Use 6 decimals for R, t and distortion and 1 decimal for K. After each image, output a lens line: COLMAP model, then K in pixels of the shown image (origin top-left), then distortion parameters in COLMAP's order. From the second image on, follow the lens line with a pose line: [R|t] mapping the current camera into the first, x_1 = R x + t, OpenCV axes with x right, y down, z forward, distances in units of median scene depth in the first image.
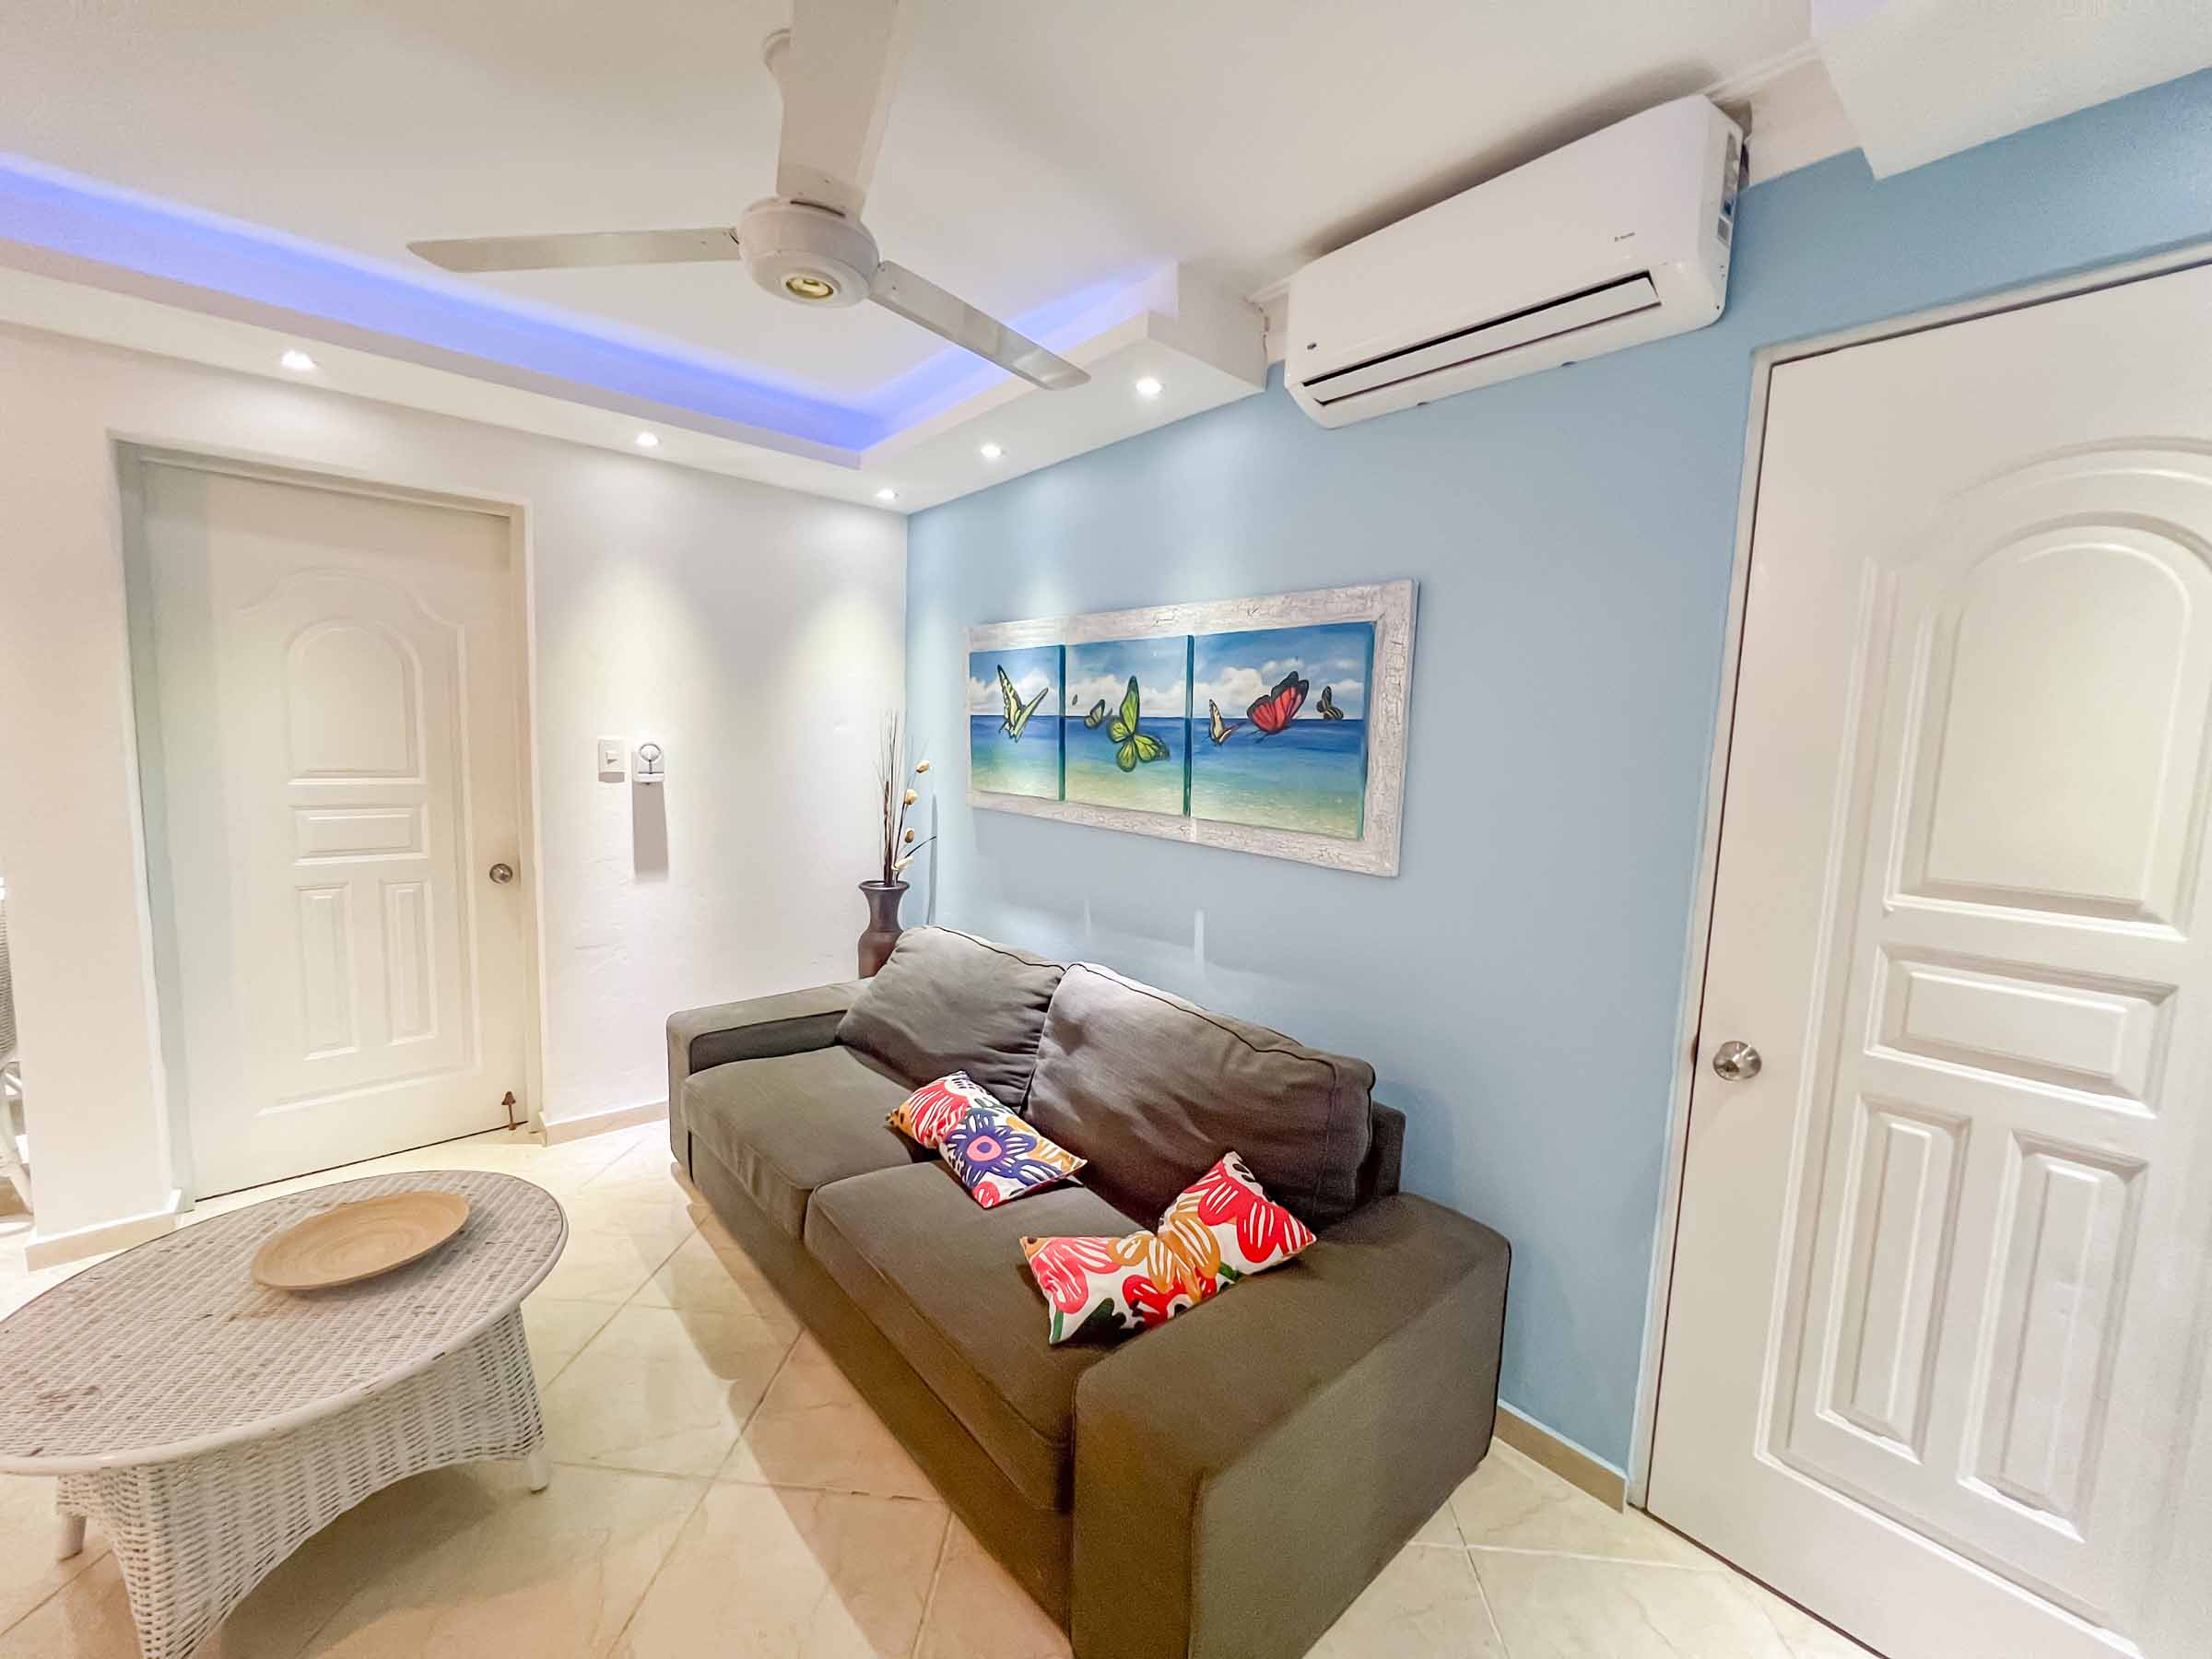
lens RADIAL K [[891.2, 0, 1103.7], [0, 891.2, 831.0], [0, 0, 1]] dist [-0.002798, -0.000234]
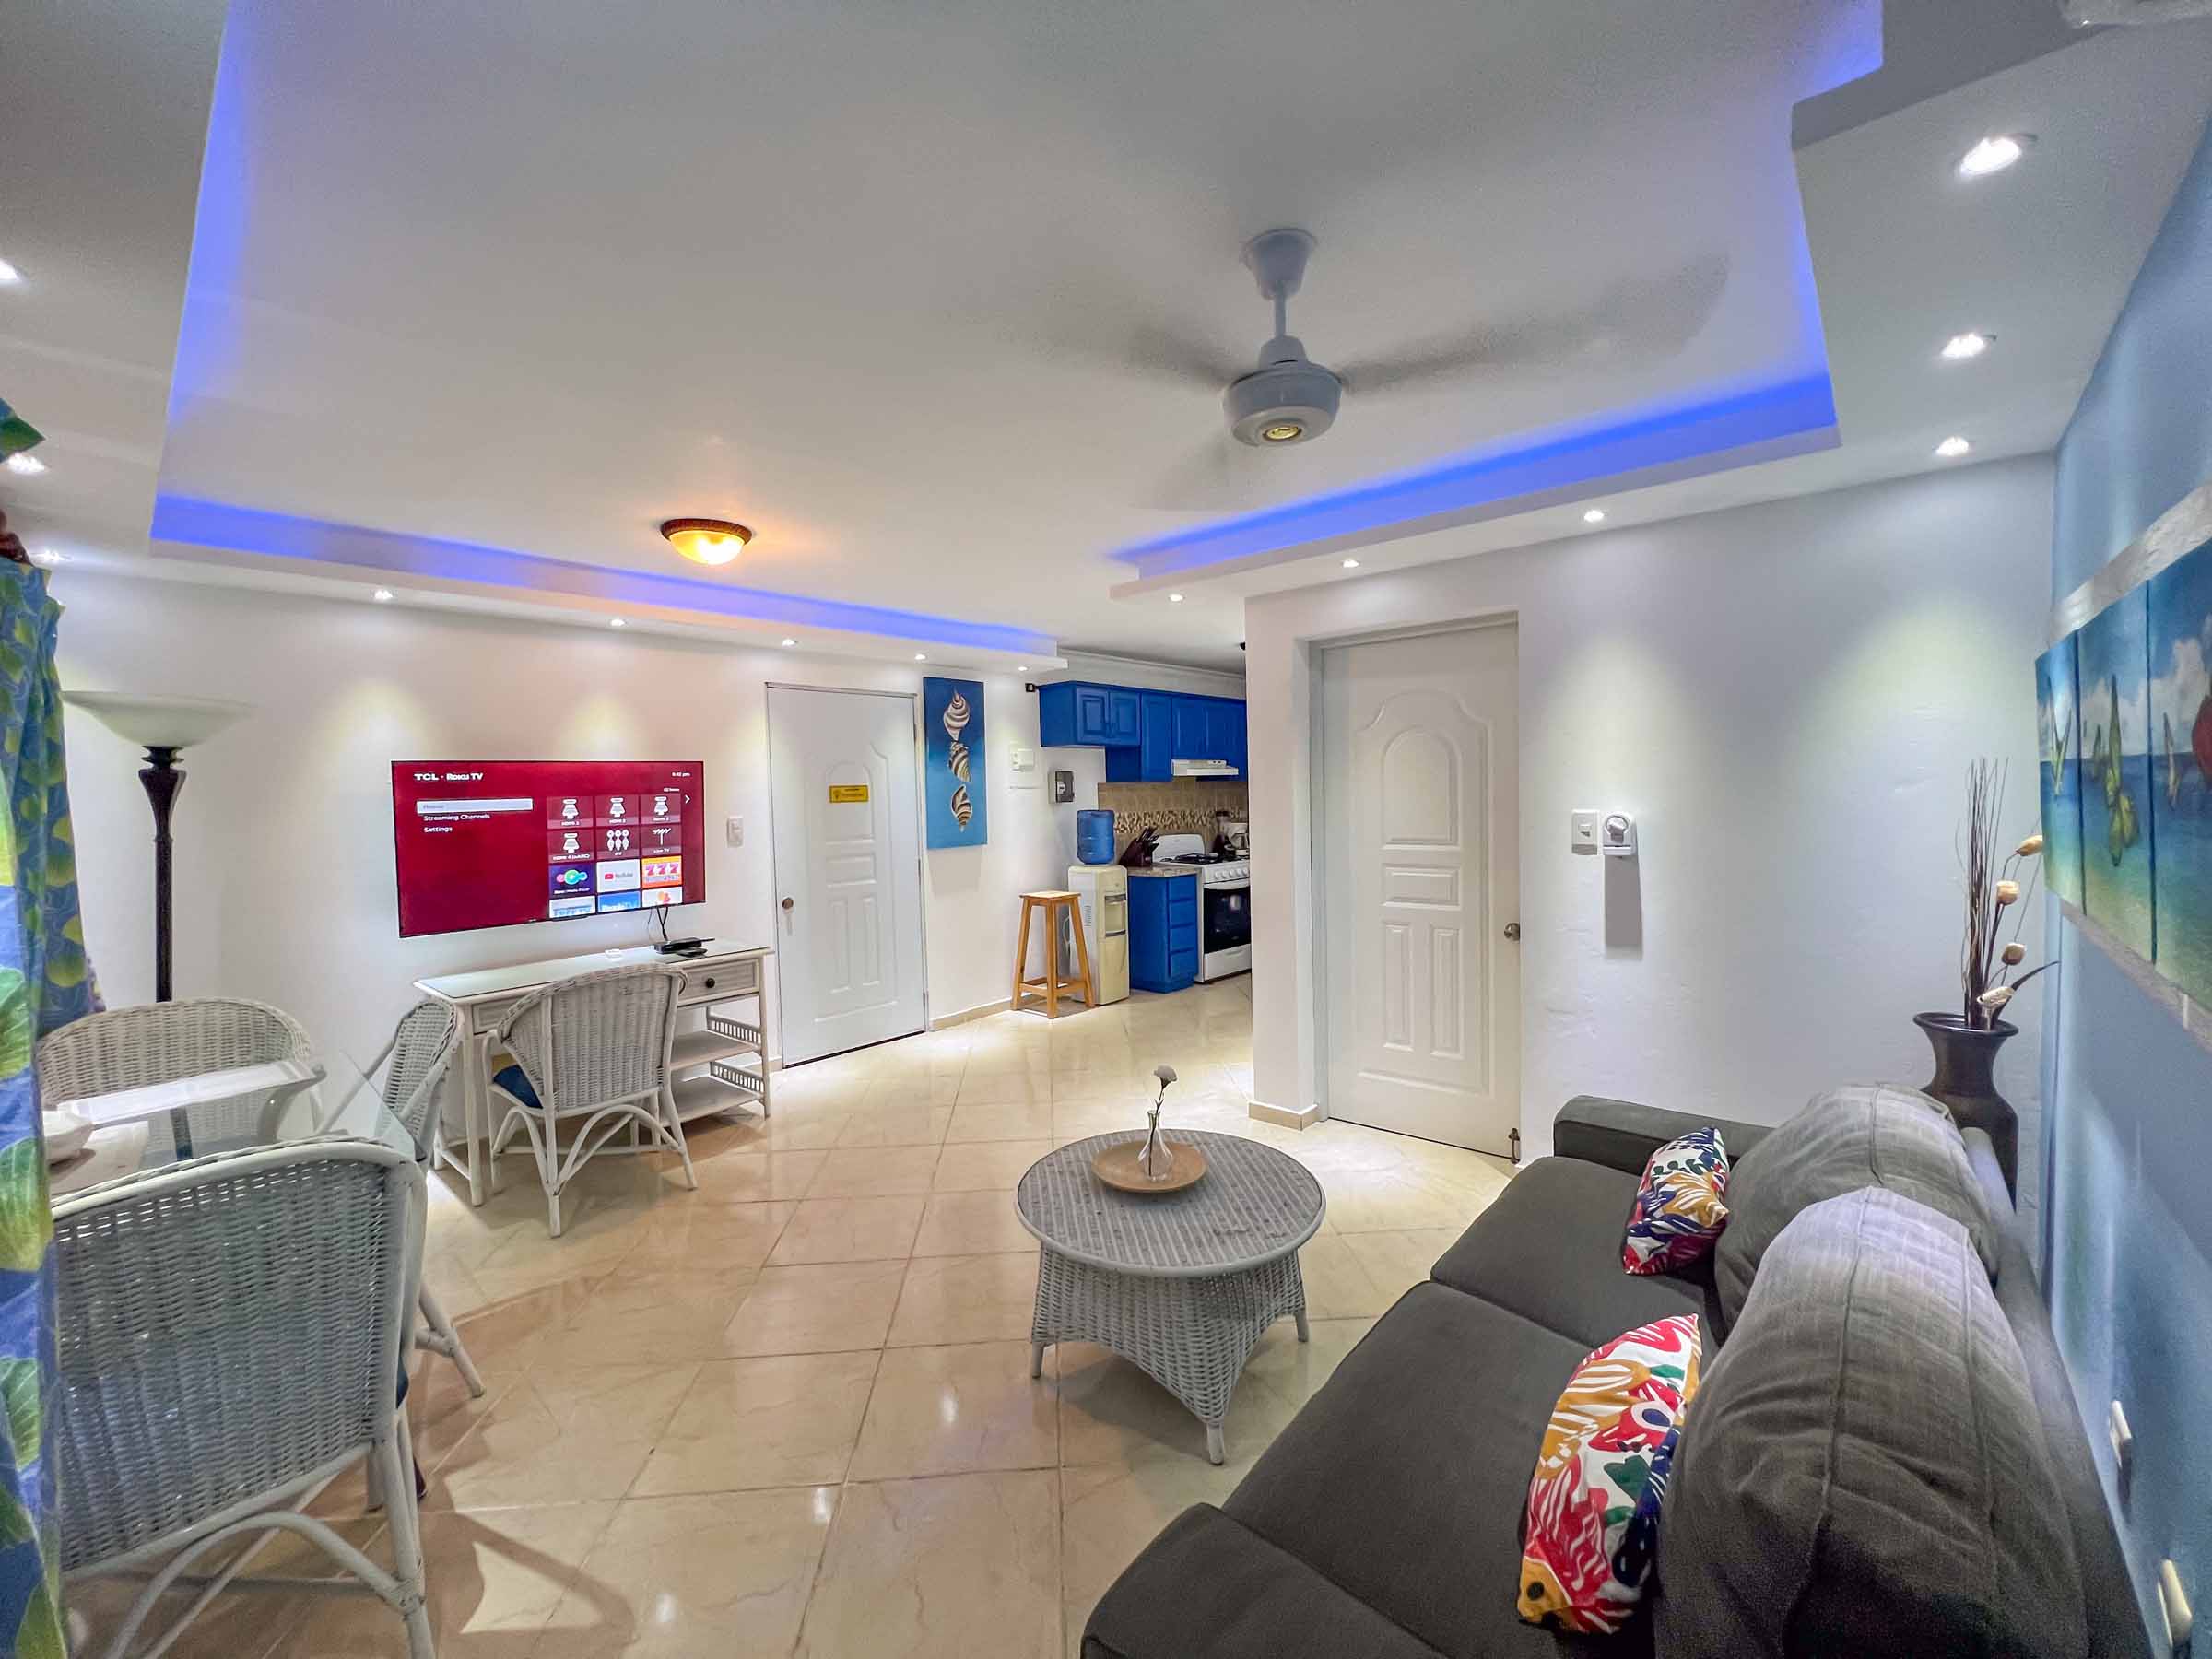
lens RADIAL K [[891.2, 0, 1104.3], [0, 891.2, 825.7], [0, 0, 1]] dist [-0.002798, -0.000234]
pose [[0.135110, -0.000304, -0.990831, 0.381217], [-0.076724, 0.996994, -0.010768, -0.034520], [0.987856, 0.077476, 0.134680, 0.319482]]
